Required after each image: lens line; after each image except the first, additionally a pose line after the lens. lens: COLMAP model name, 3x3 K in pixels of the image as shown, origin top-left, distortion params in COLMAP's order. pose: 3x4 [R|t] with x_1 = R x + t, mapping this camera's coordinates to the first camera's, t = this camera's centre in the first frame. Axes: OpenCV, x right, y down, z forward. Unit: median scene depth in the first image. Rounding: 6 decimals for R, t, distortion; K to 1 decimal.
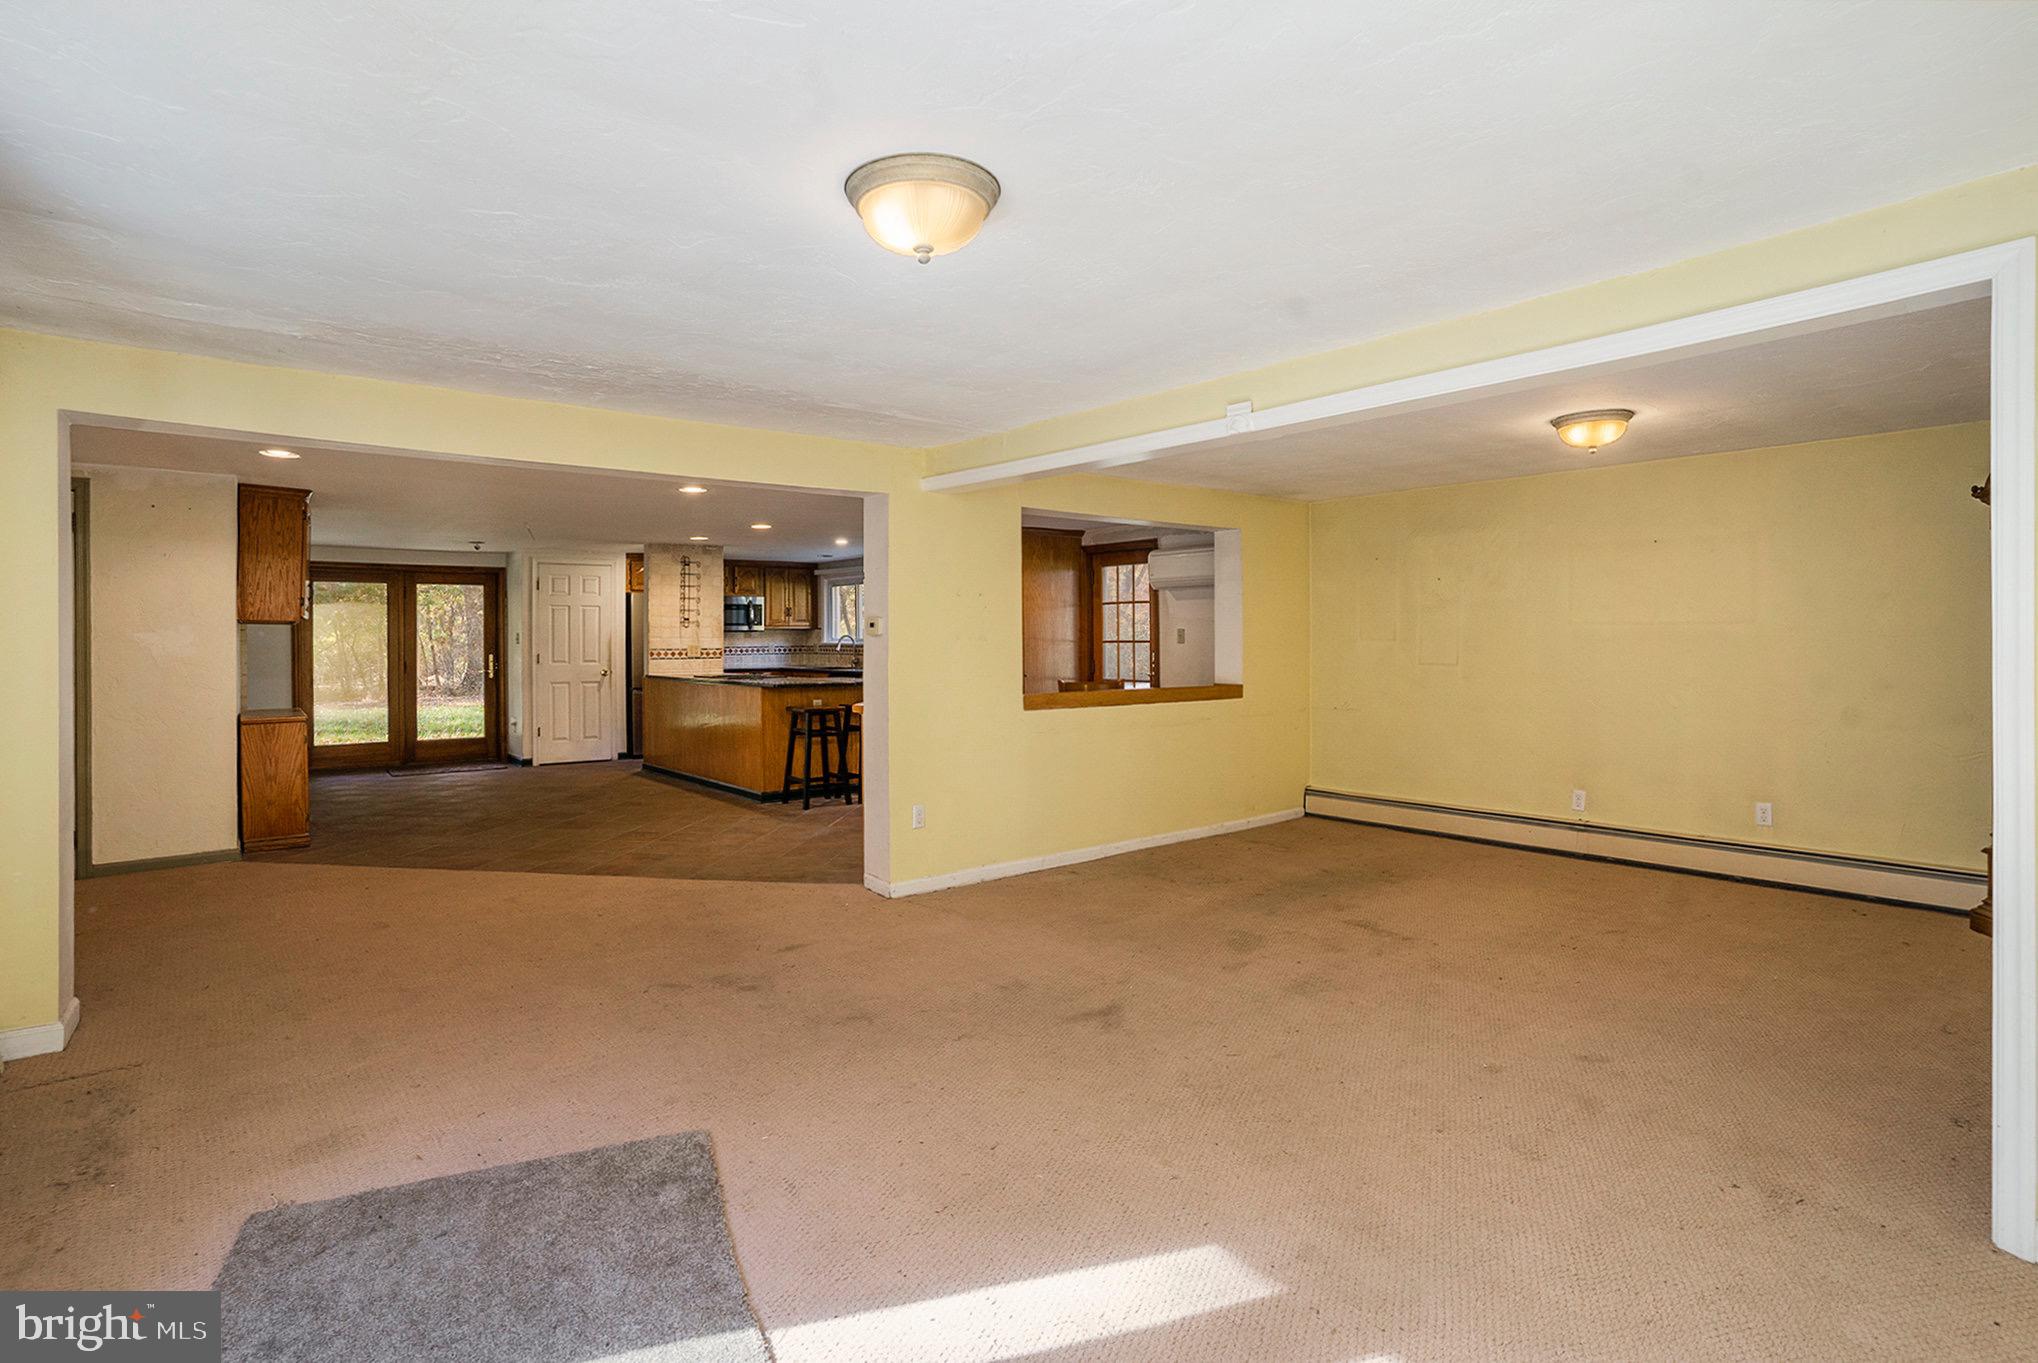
lens RADIAL K [[1009.1, 0, 1006.8], [0, 1009.1, 624.8], [0, 0, 1]] dist [-0.000076, 0.000099]
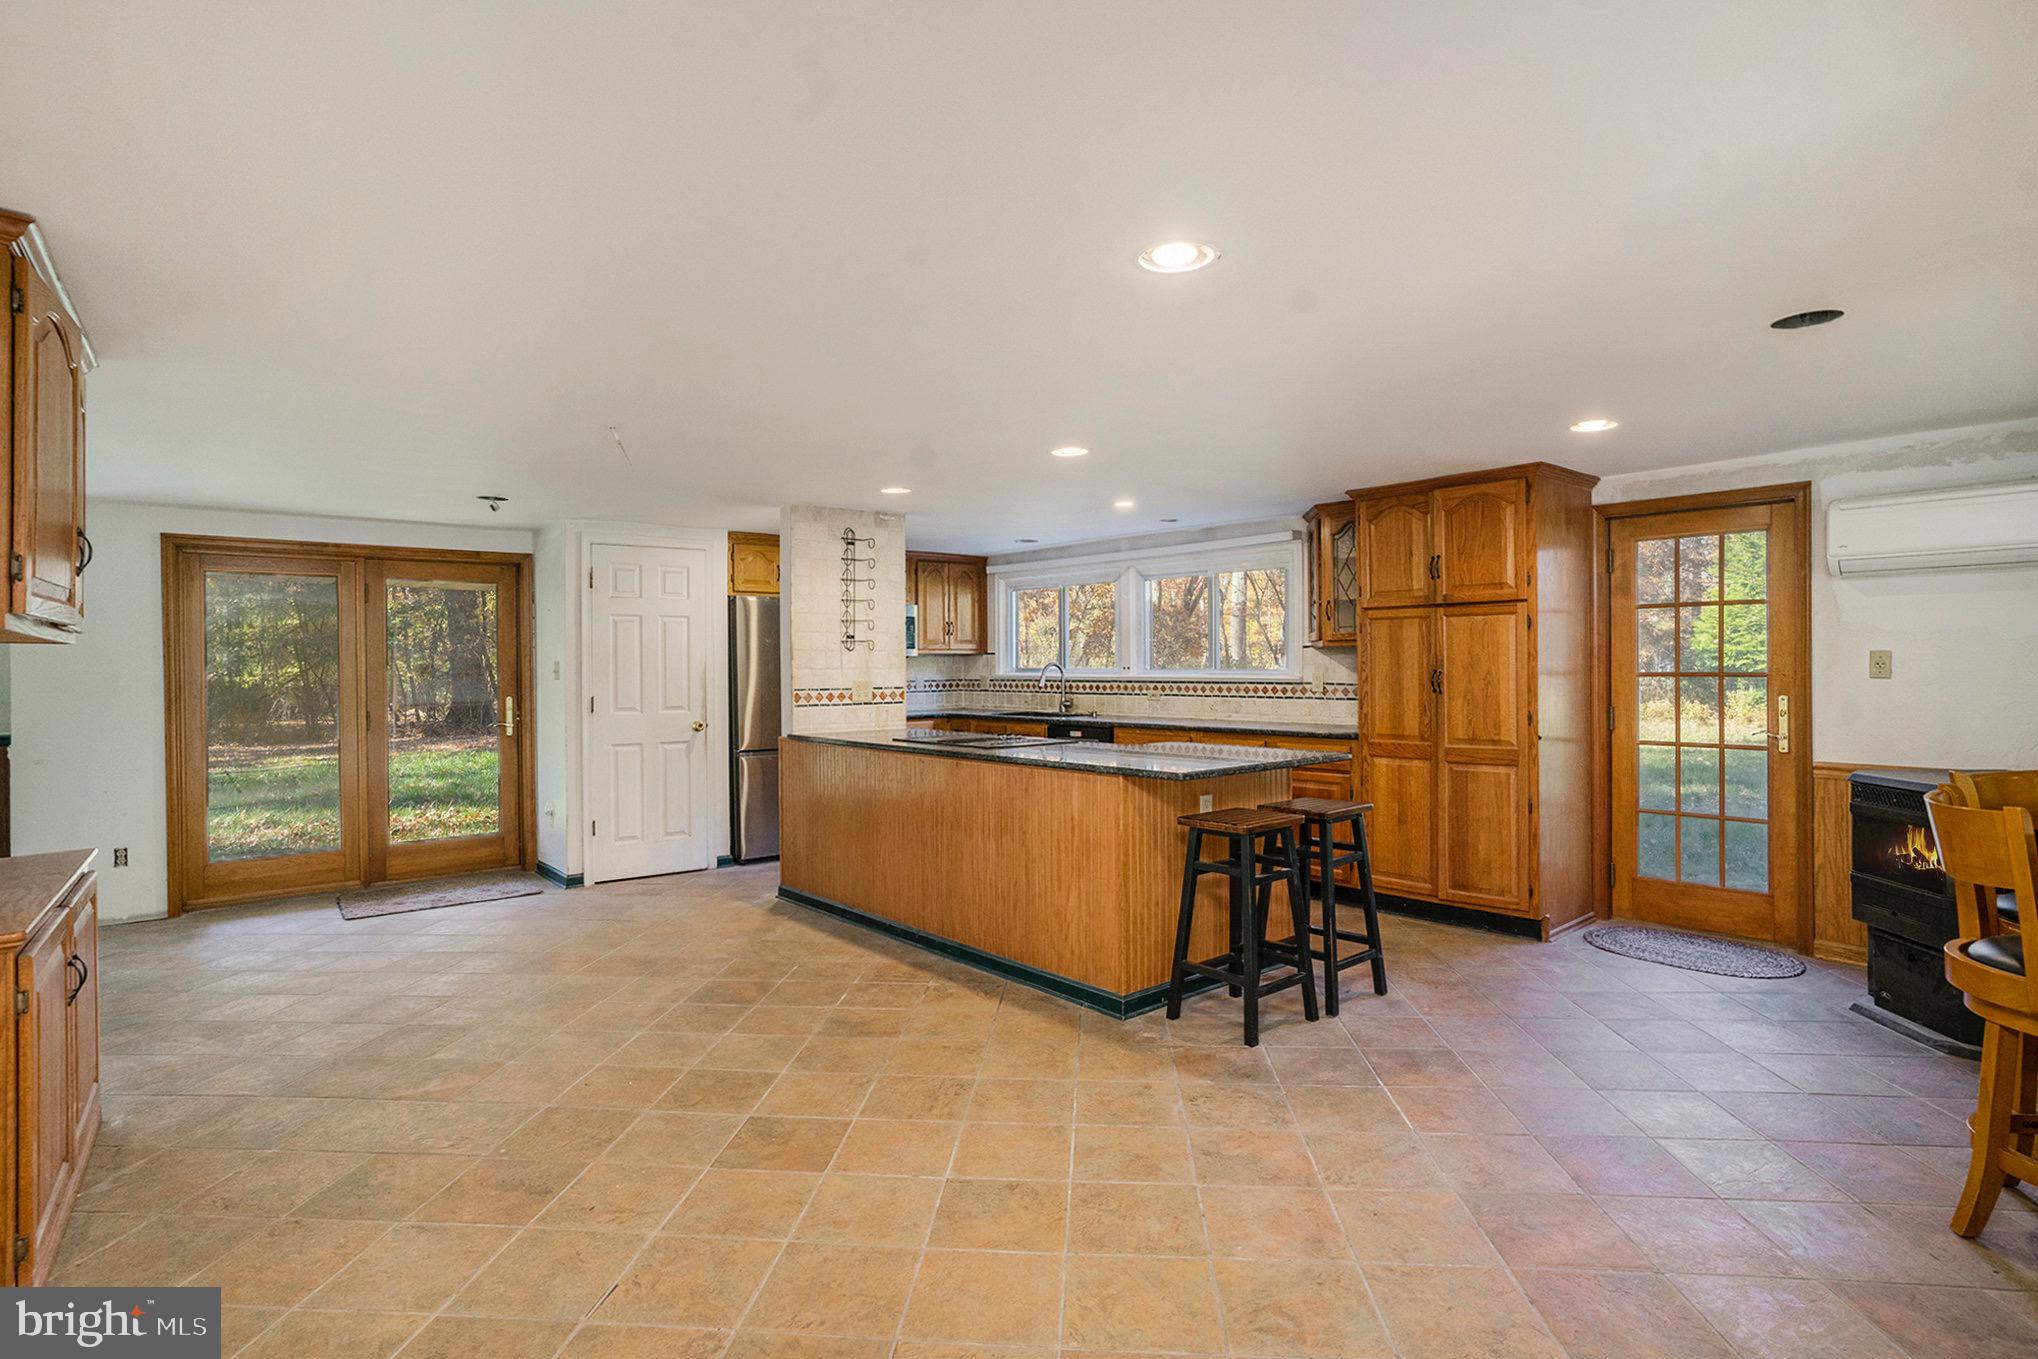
lens RADIAL K [[1018.8, 0, 1017.7], [0, 1018.8, 654.2], [0, 0, 1]] dist [-0.024878, 0.000199]
pose [[0.999707, -0.001421, 0.024146, -0.230324], [0.001354, 0.999995, 0.002800, 0.002820], [-0.024150, -0.002767, 0.999705, 0.401714]]
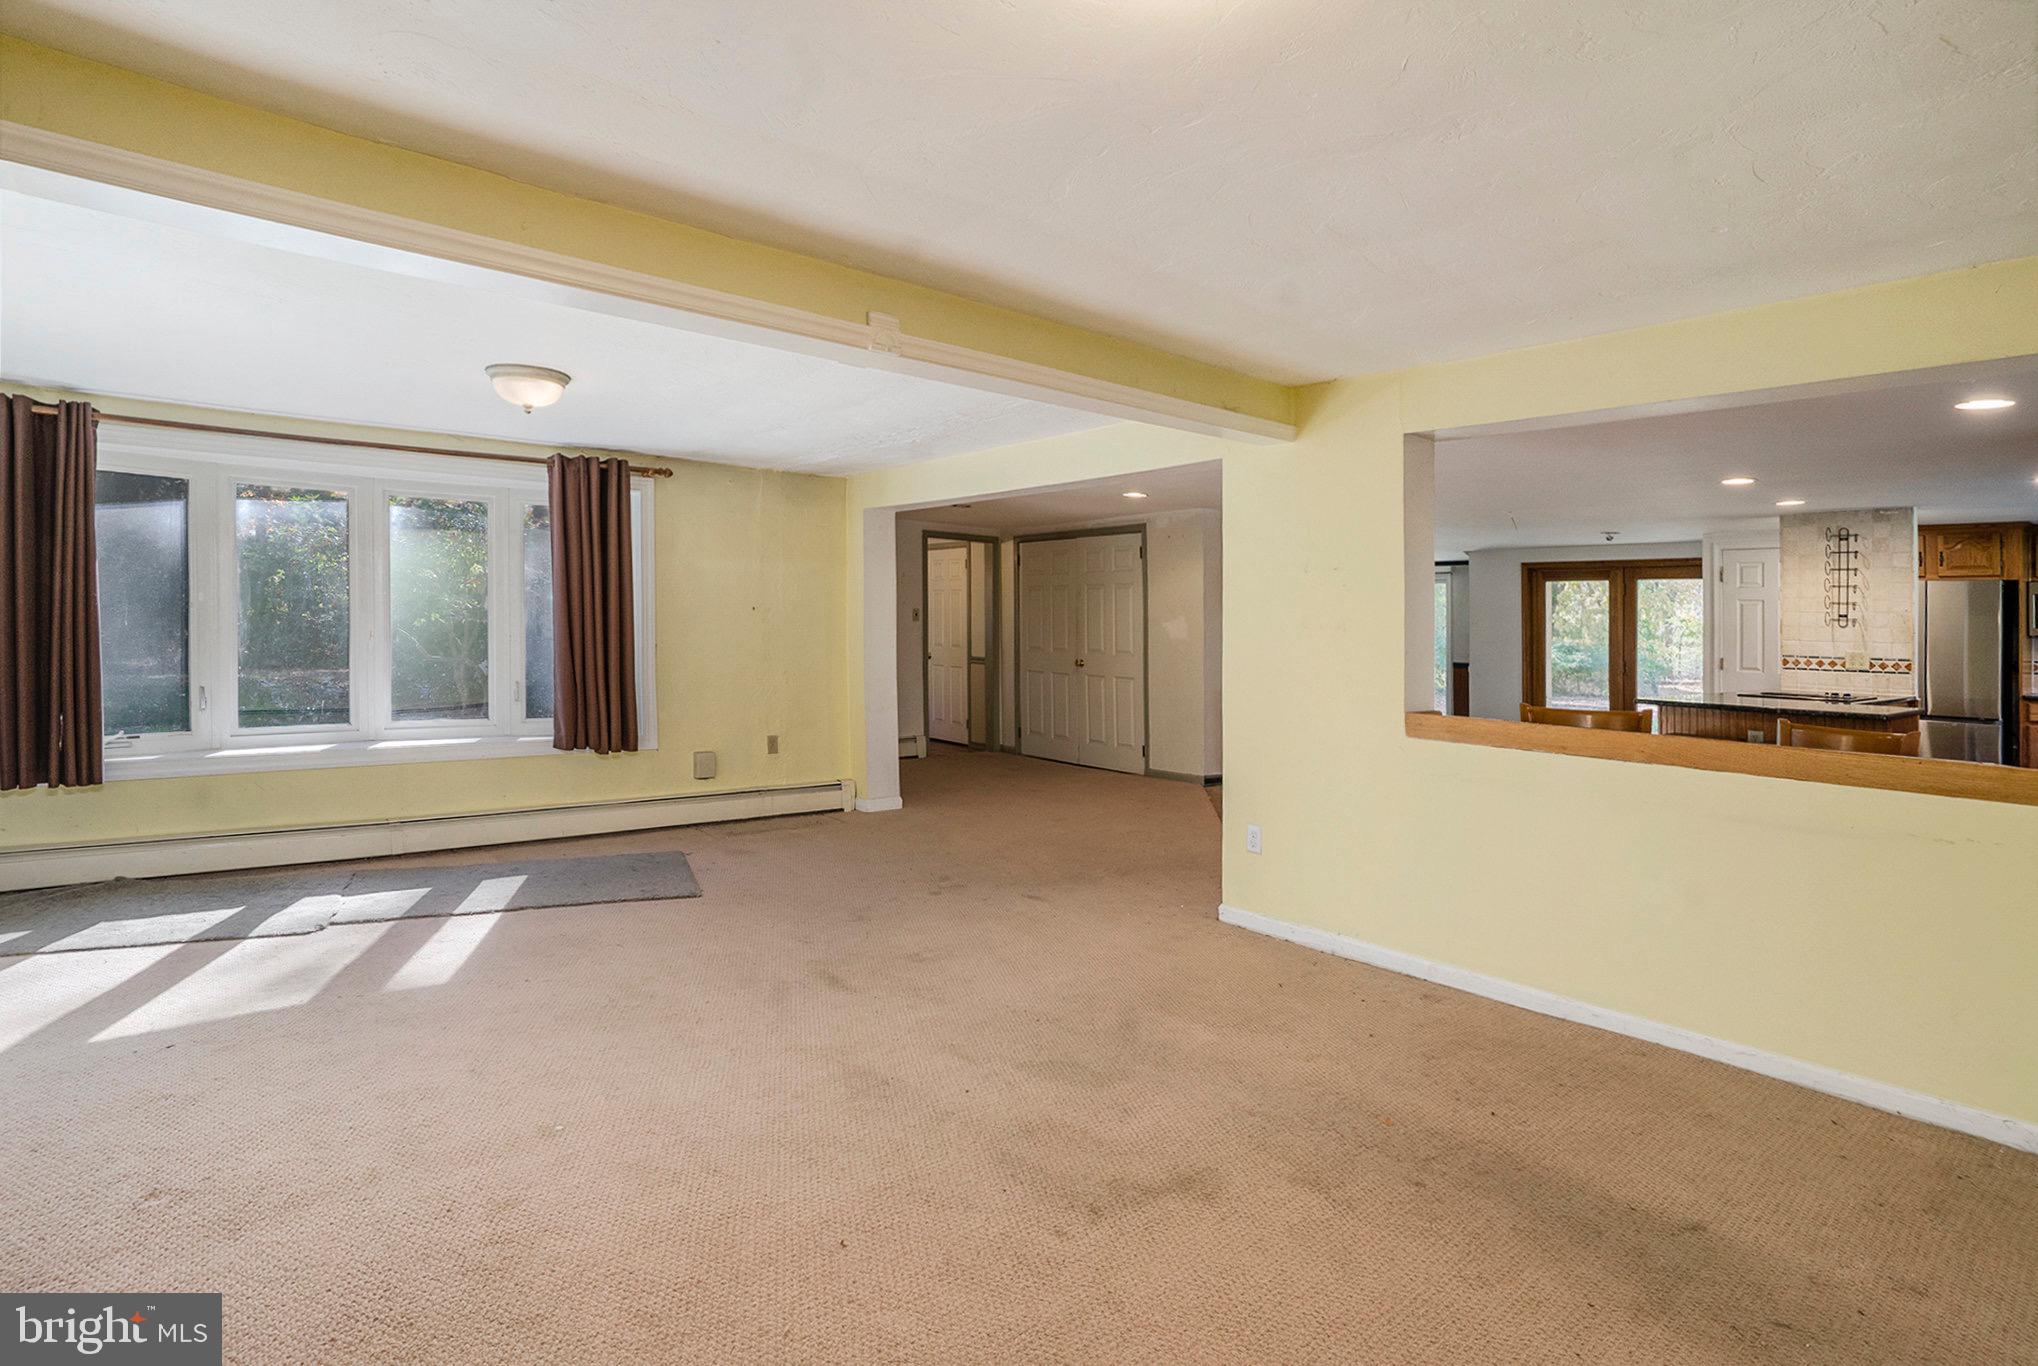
lens RADIAL K [[1009.1, 0, 1006.8], [0, 1009.1, 626.3], [0, 0, 1]] dist [-0.000076, 0.000099]
pose [[0.006232, 0.006897, -0.999957, 0.379713], [-0.014556, 0.999871, 0.006806, 0.005631], [0.999875, 0.014513, 0.006332, 0.398838]]
